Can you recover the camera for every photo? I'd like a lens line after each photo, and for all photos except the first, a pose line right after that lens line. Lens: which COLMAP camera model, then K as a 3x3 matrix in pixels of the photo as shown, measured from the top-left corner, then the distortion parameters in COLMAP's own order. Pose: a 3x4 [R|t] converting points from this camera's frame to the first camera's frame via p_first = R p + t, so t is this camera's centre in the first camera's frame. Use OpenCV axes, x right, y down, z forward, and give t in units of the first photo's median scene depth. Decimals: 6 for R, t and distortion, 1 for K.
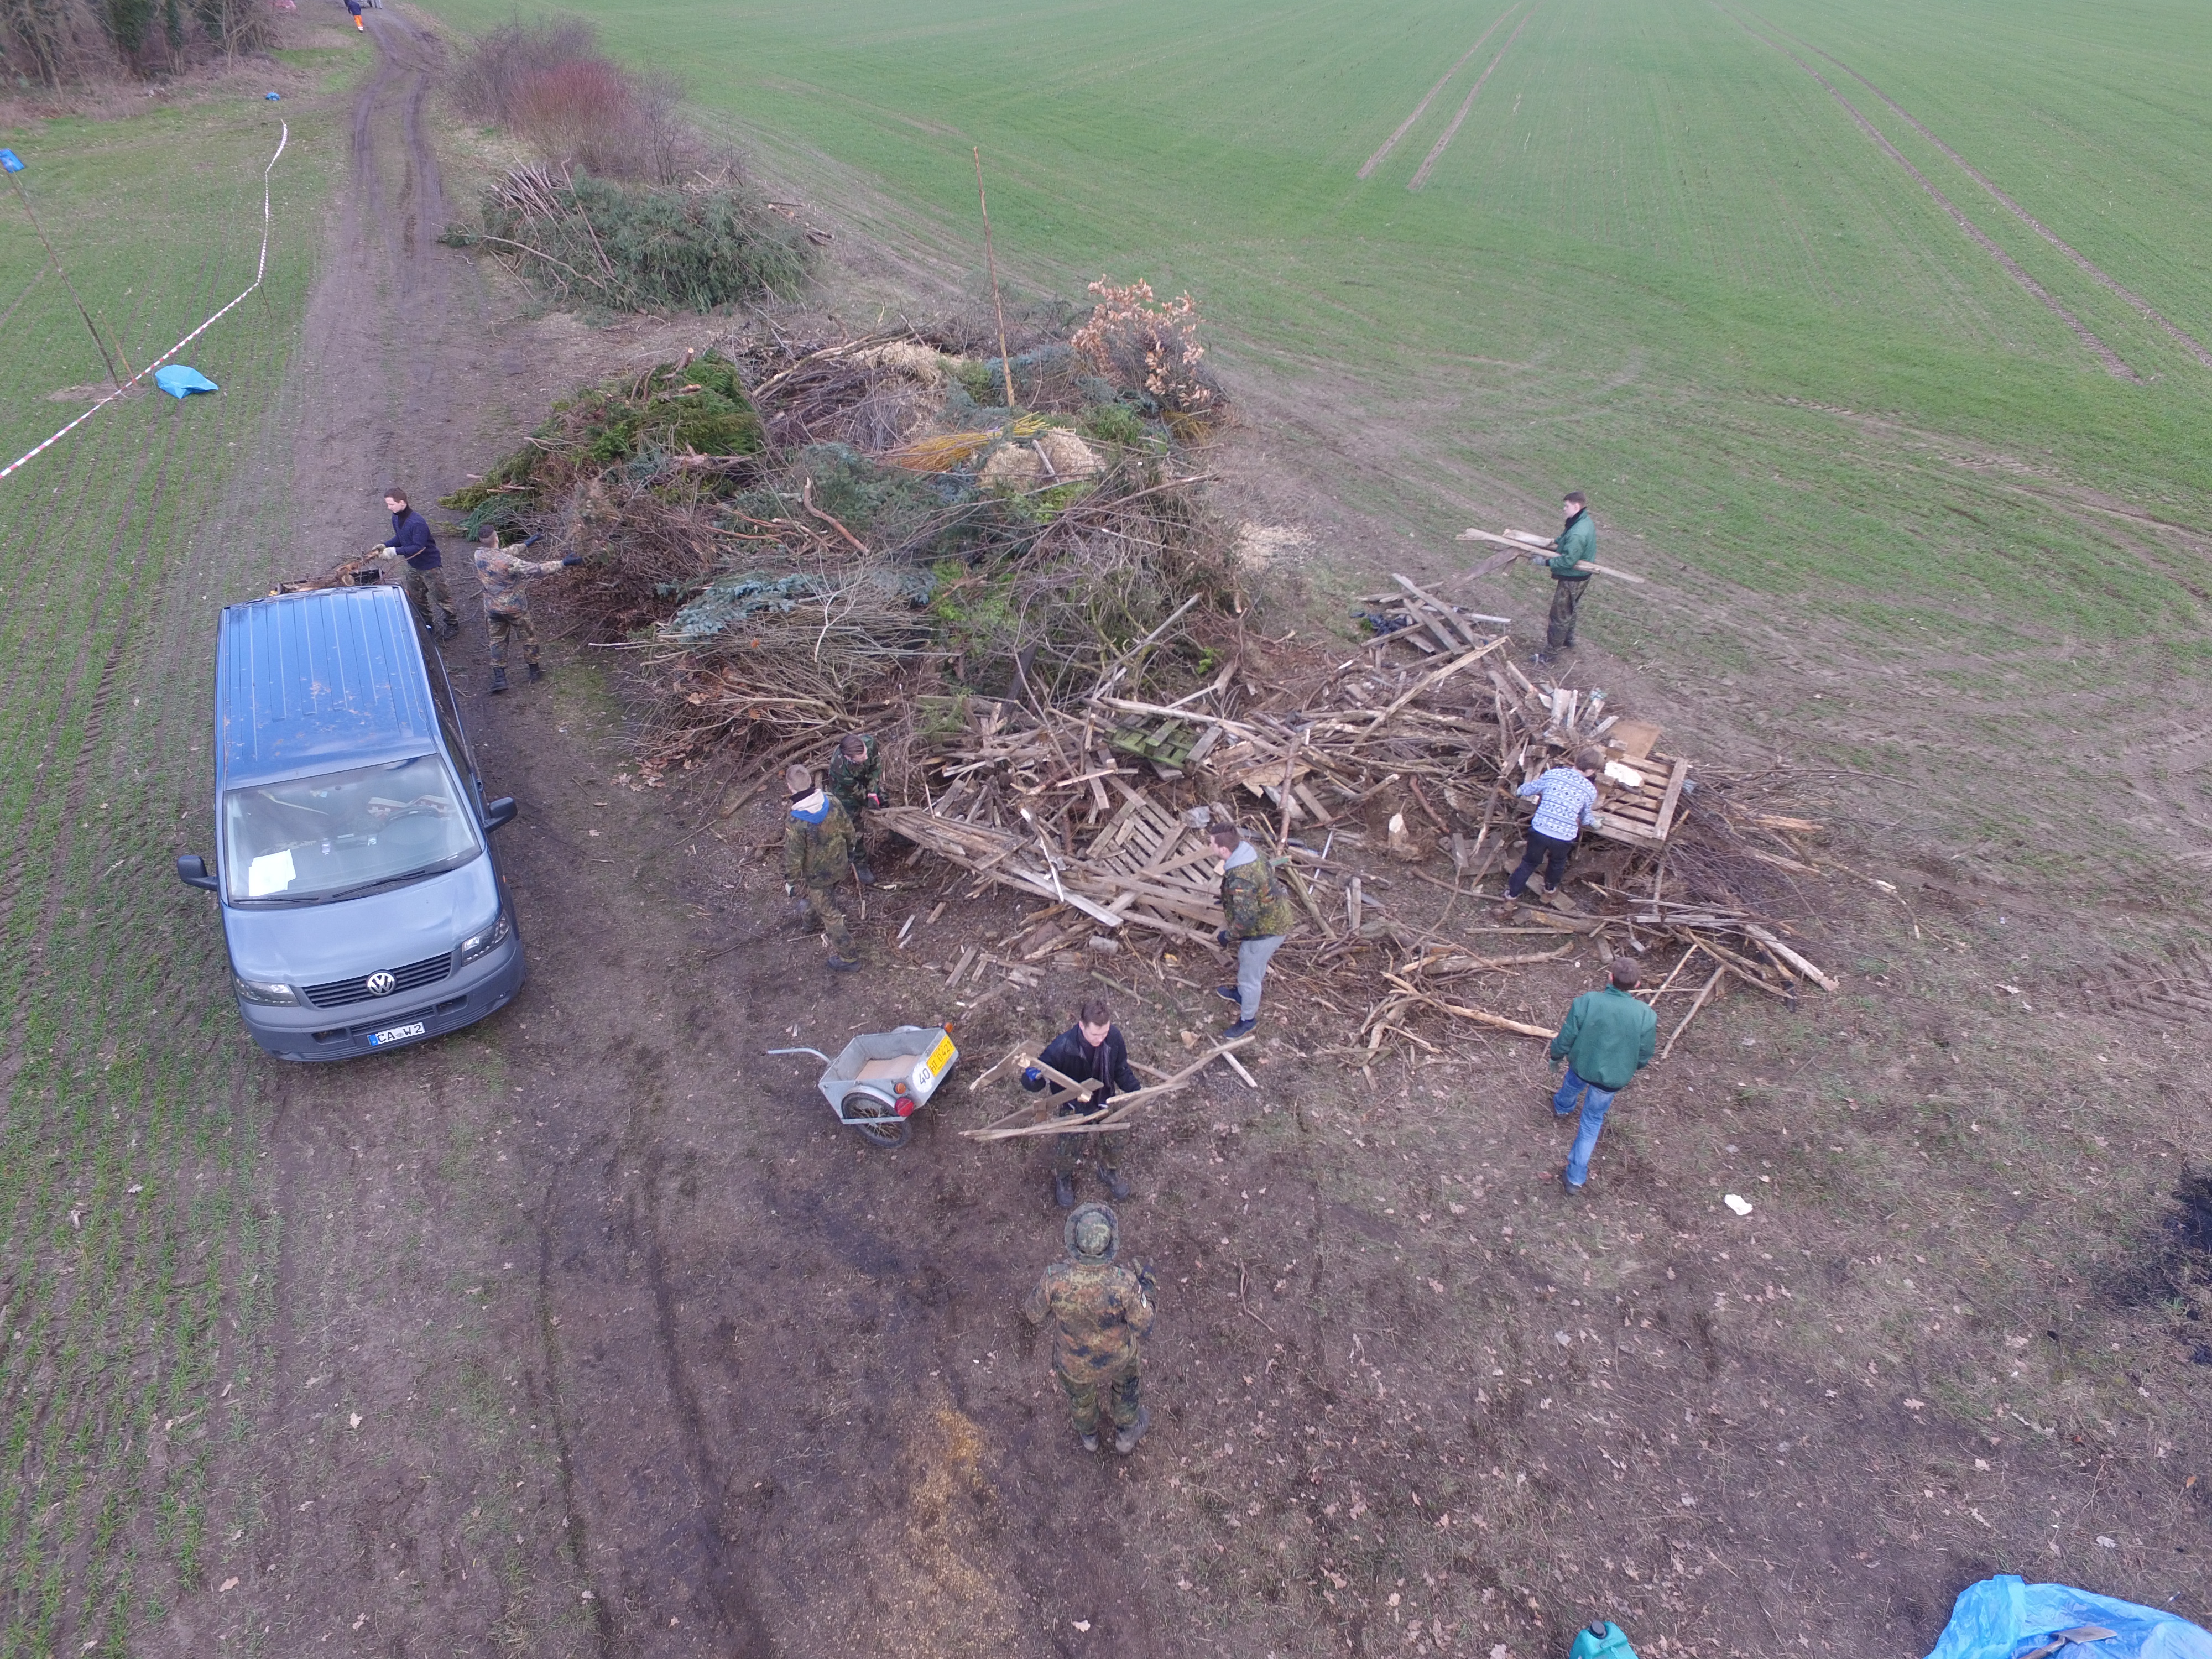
lens RADIAL K [[1276.9, 0, 1102.5], [0, 1276.9, 846.4], [0, 0, 1]] dist [-0.014983, 0.017494]
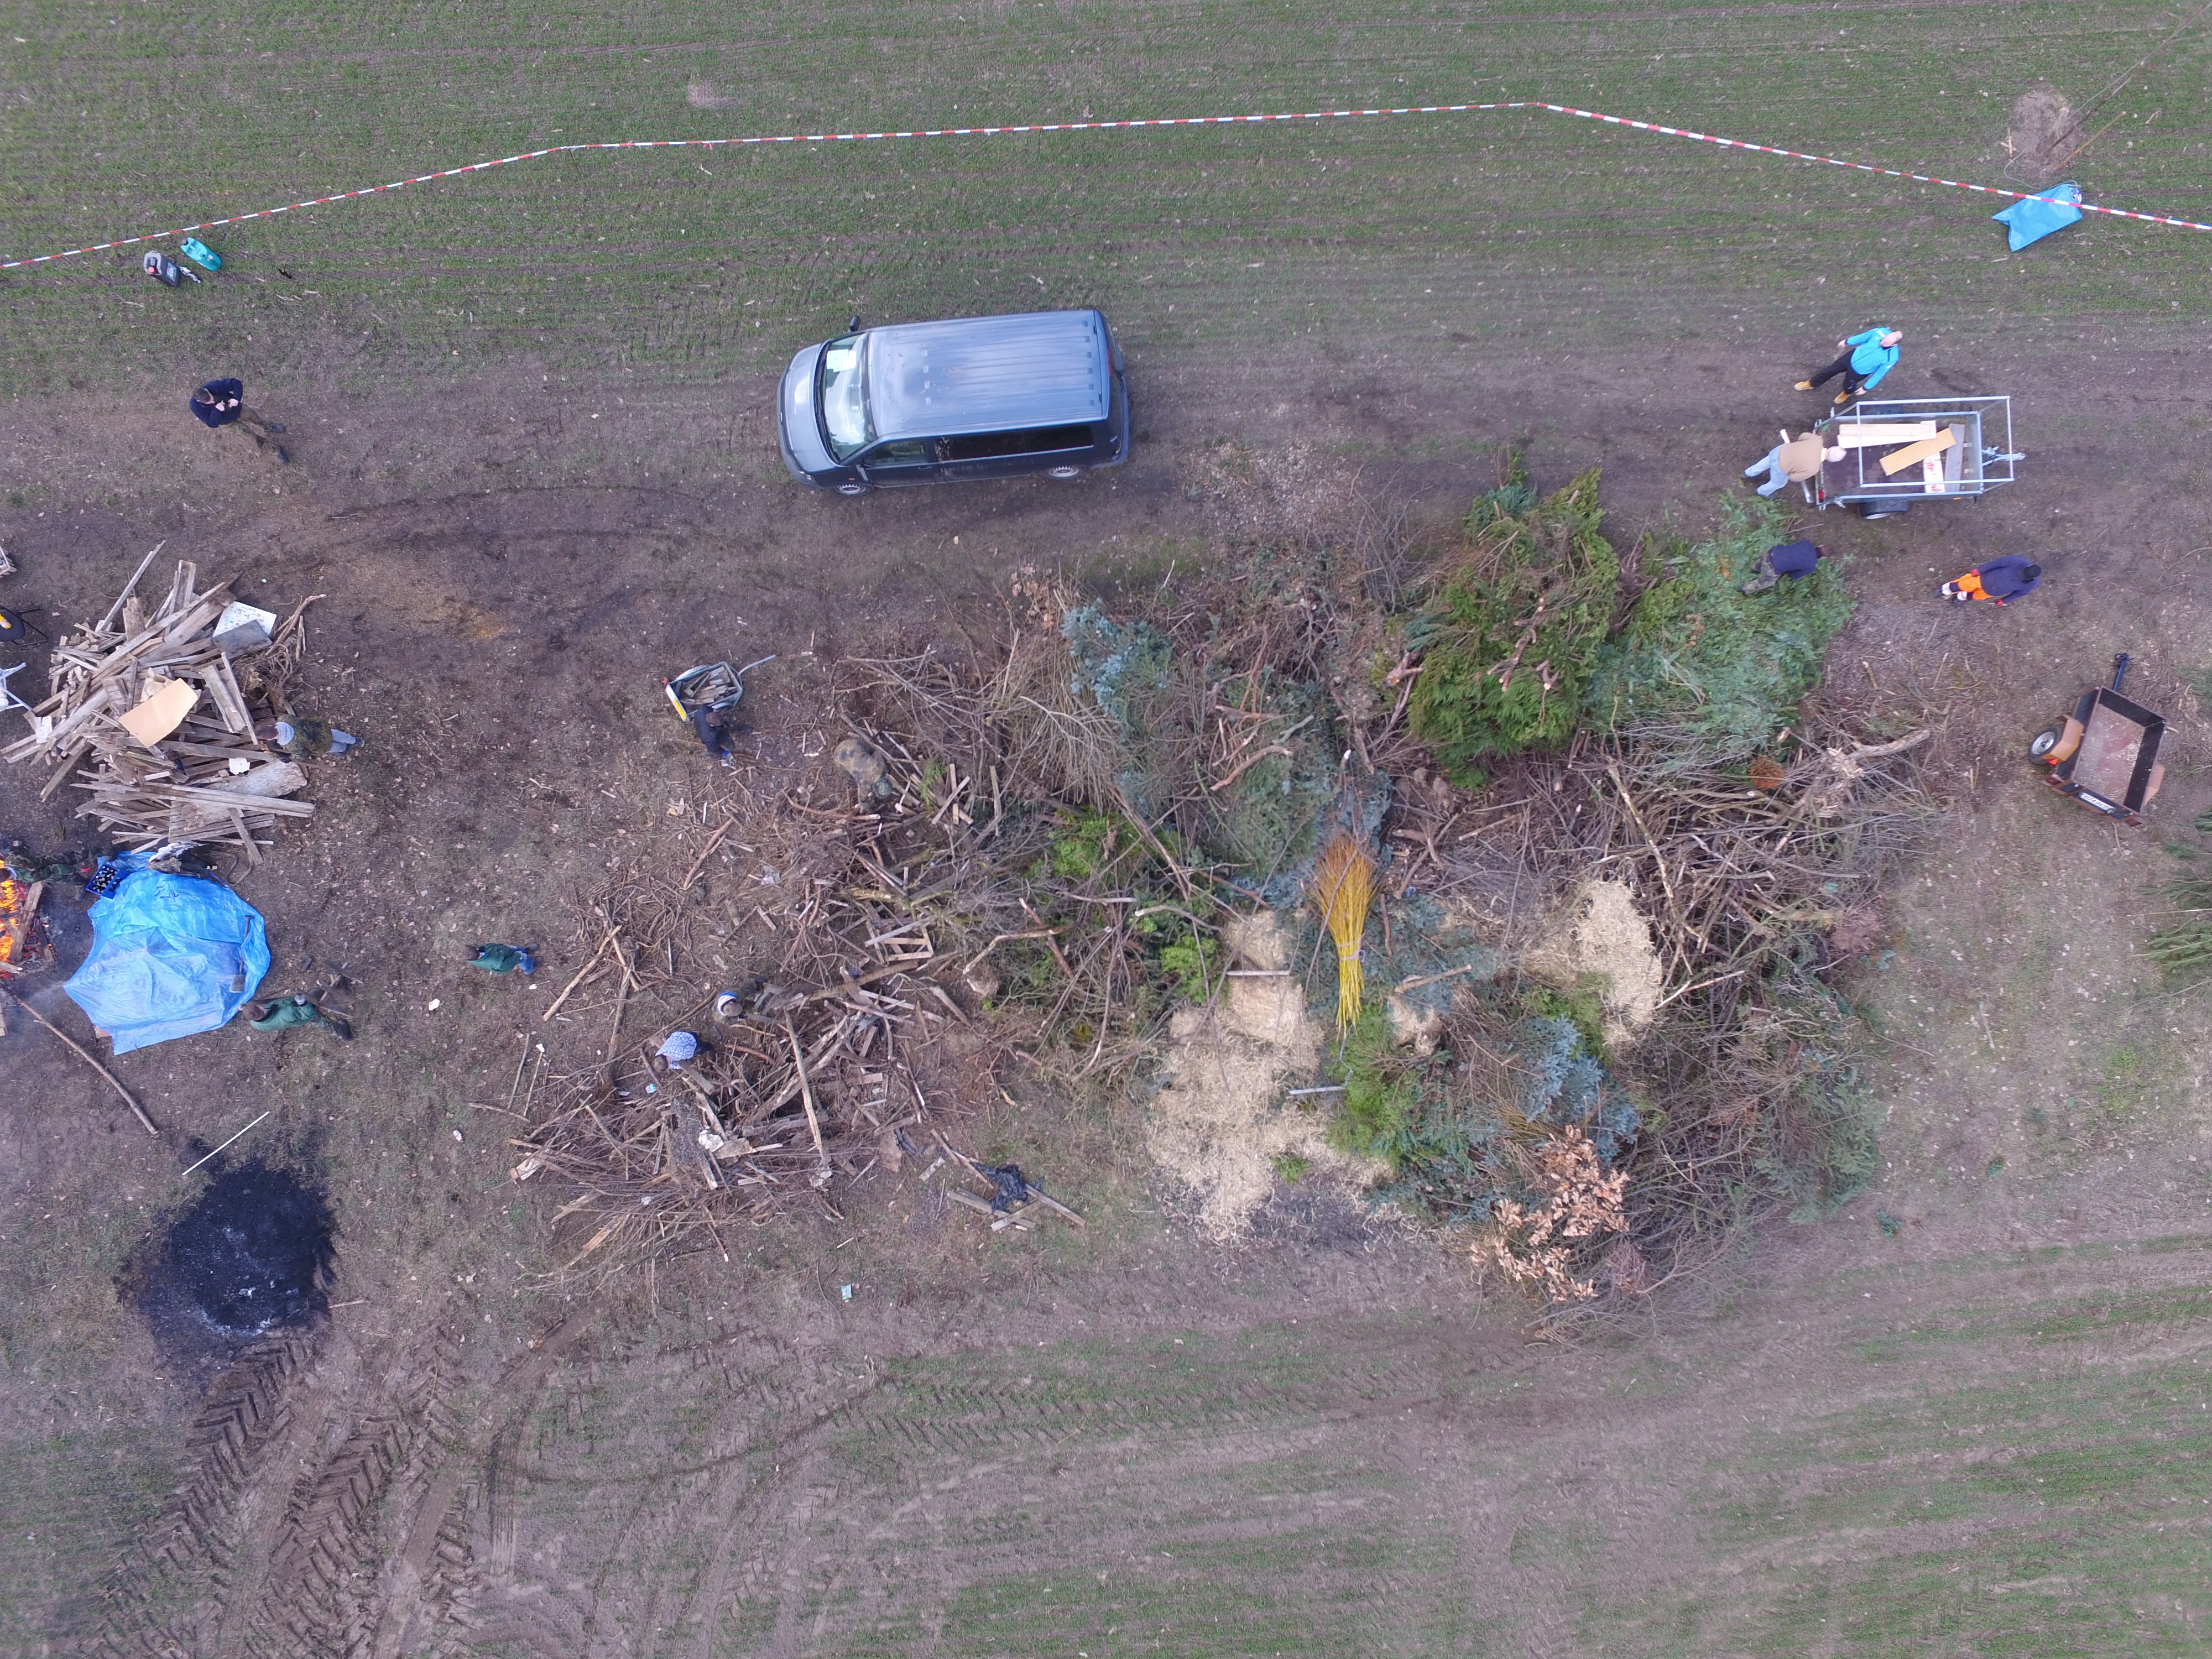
lens RADIAL K [[1276.9, 0, 1112.0], [0, 1276.9, 845.7], [0, 0, 1]] dist [-0.014983, 0.017494]
pose [[-0.399441, 0.912380, -0.089495, 0.002153], [-0.566005, -0.168642, 0.806969, -1.327285], [0.721170, 0.372991, 0.583774, 0.339204]]
